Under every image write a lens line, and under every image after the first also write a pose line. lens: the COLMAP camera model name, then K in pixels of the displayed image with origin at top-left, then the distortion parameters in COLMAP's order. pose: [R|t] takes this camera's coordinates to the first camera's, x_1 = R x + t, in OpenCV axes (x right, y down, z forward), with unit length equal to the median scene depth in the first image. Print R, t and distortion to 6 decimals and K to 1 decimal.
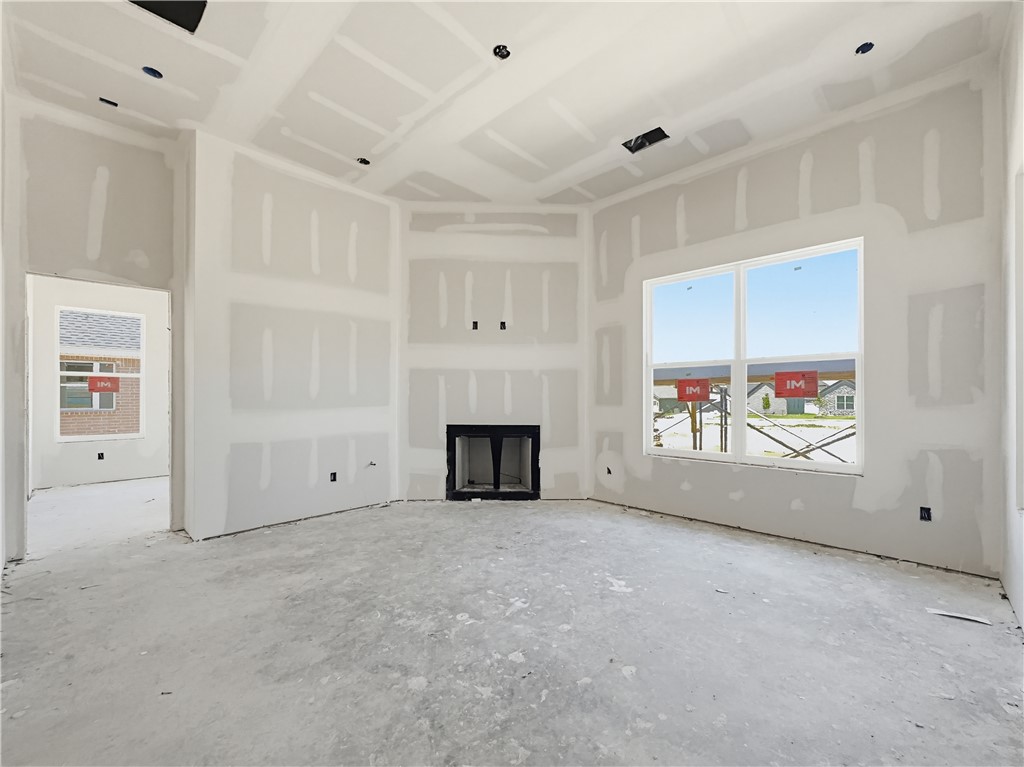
lens RADIAL K [[414.4, 0, 508.4], [0, 414.4, 393.5], [0, 0, 1]] dist [-0.003636, -0.000234]
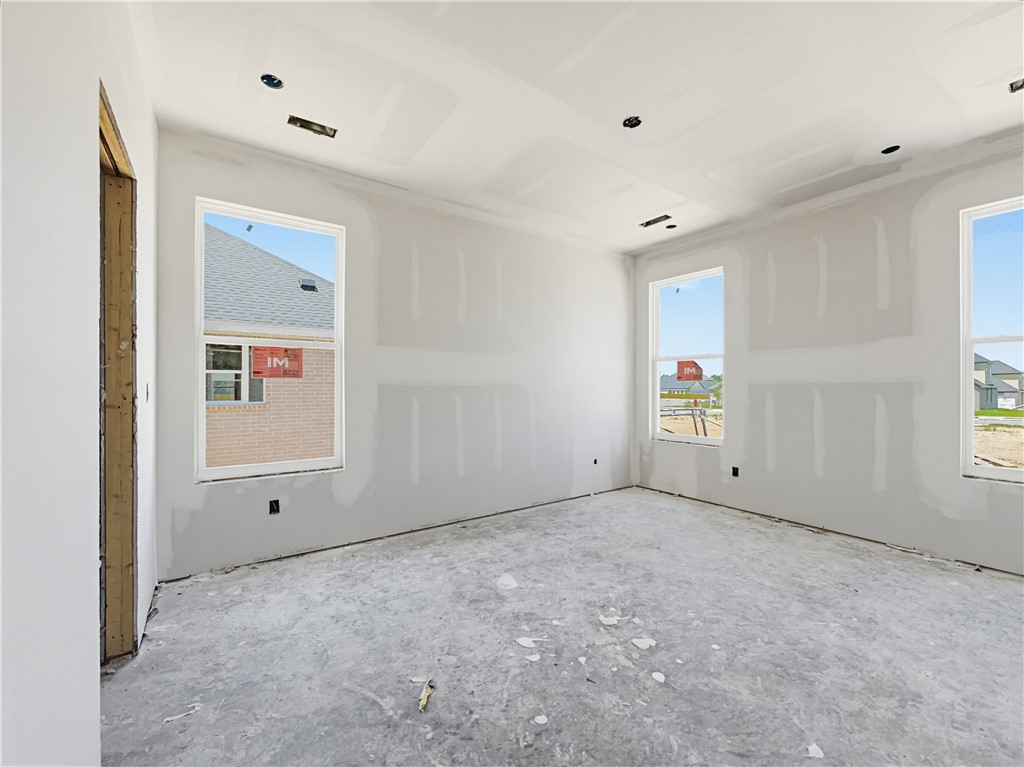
lens RADIAL K [[414.4, 0, 513.1], [0, 414.4, 387.0], [0, 0, 1]] dist [-0.003636, -0.000234]
pose [[0.982114, 0.002941, -0.188264, -0.370701], [-0.001592, 0.999972, 0.007316, 0.002394], [0.188280, -0.006886, 0.982091, 0.342934]]
